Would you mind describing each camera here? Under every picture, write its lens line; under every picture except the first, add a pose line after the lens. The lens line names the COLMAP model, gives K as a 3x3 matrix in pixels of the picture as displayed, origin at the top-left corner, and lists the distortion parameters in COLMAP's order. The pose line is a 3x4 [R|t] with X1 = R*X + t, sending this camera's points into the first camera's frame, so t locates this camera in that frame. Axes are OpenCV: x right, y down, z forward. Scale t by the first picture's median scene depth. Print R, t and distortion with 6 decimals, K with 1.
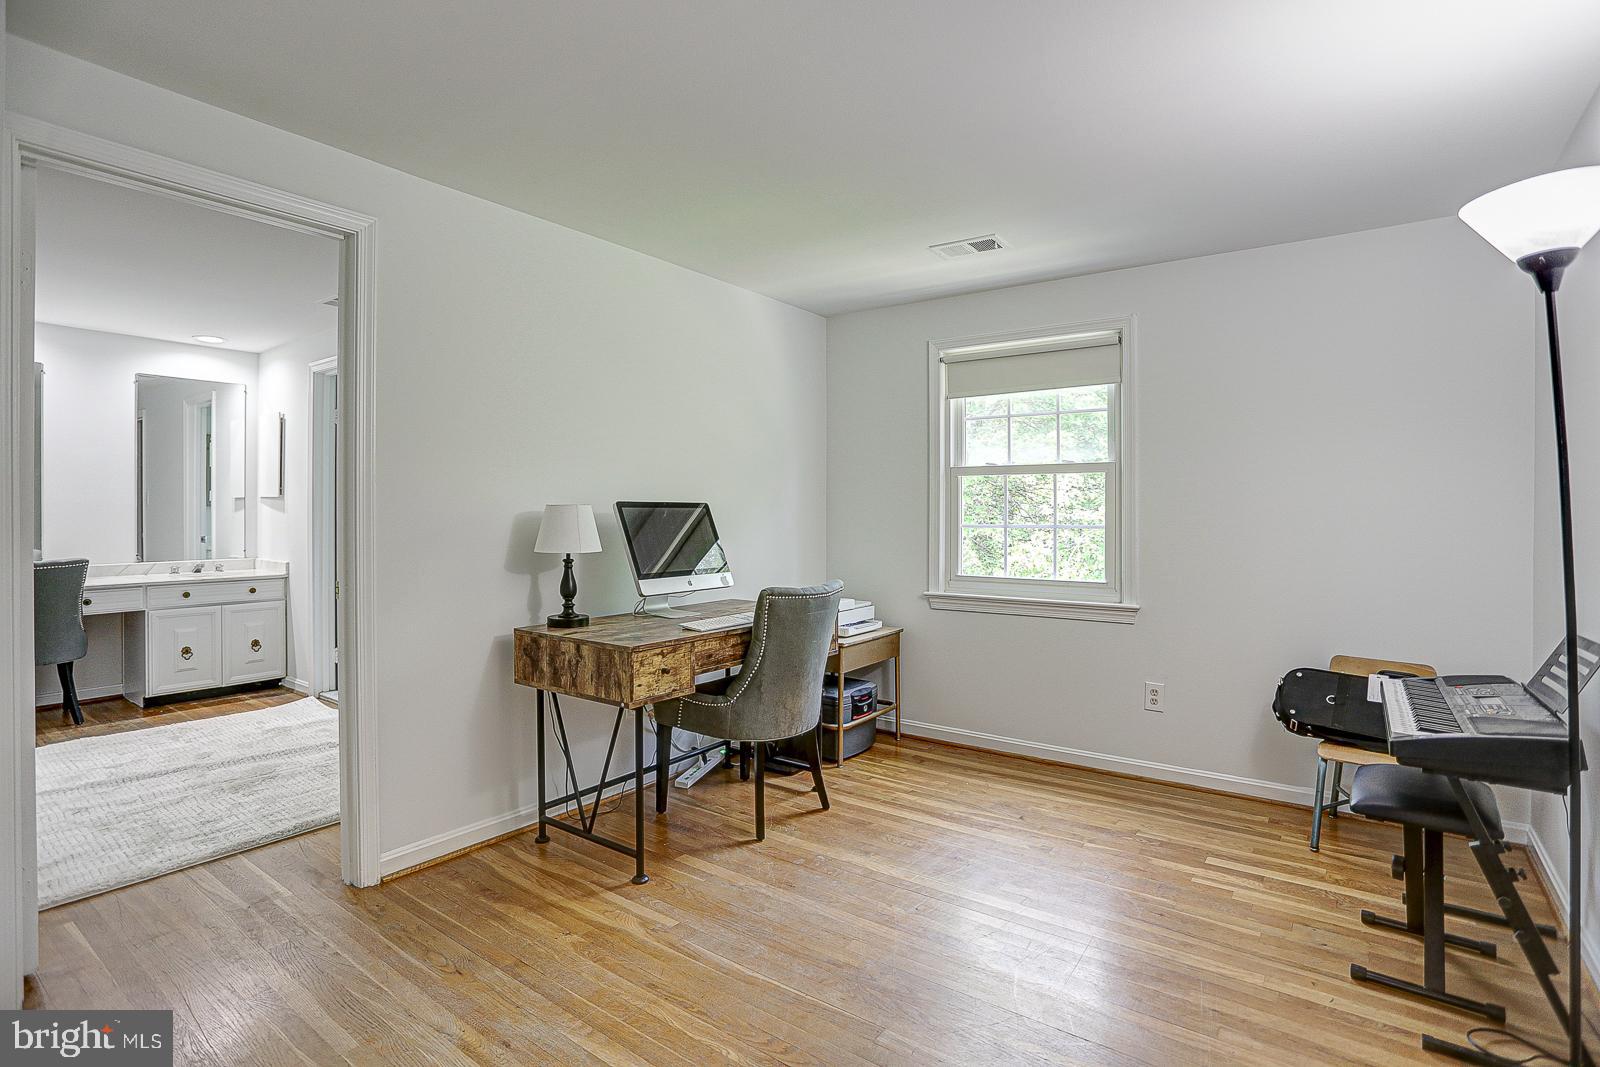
lens RADIAL K [[786.2, 0, 800.9], [0, 786.2, 518.6], [0, 0, 1]] dist [-0.029643, 0.008569]
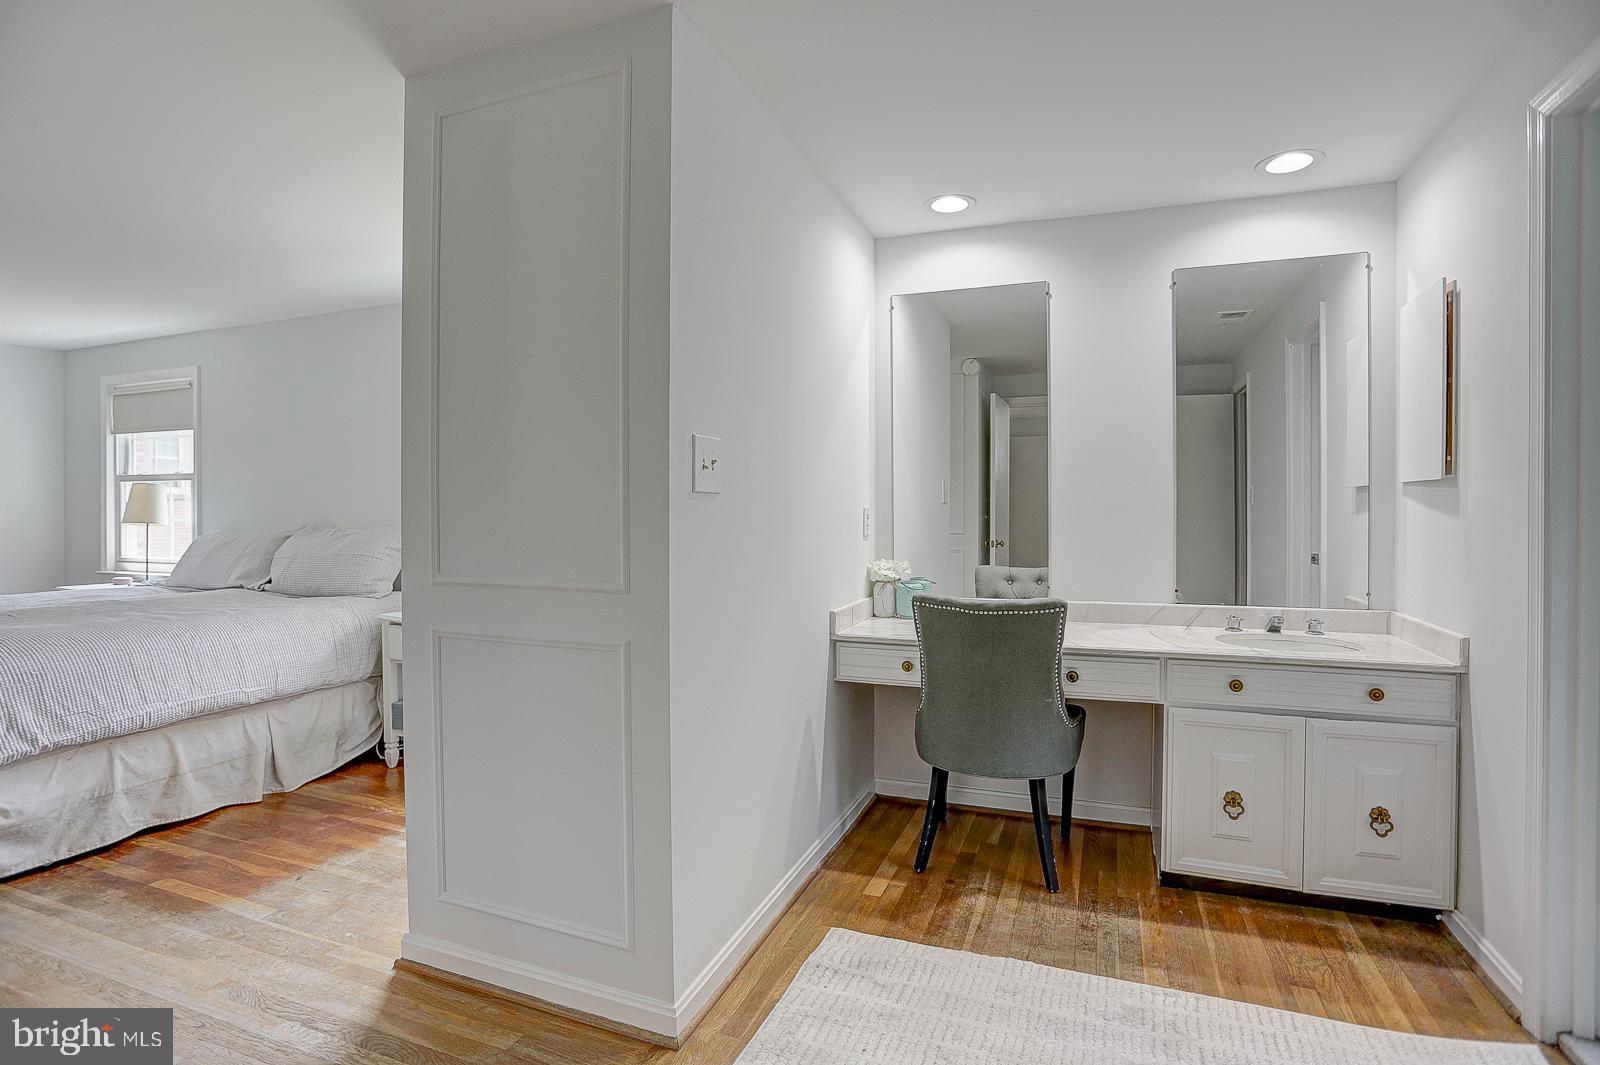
lens RADIAL K [[786.2, 0, 801.8], [0, 786.2, 521.1], [0, 0, 1]] dist [-0.029643, 0.008569]
pose [[0.270865, 0.003032, -0.962613, -0.366325], [-0.001503, 0.999995, 0.002727, -0.005366], [0.962616, 0.000708, 0.270868, 0.558524]]
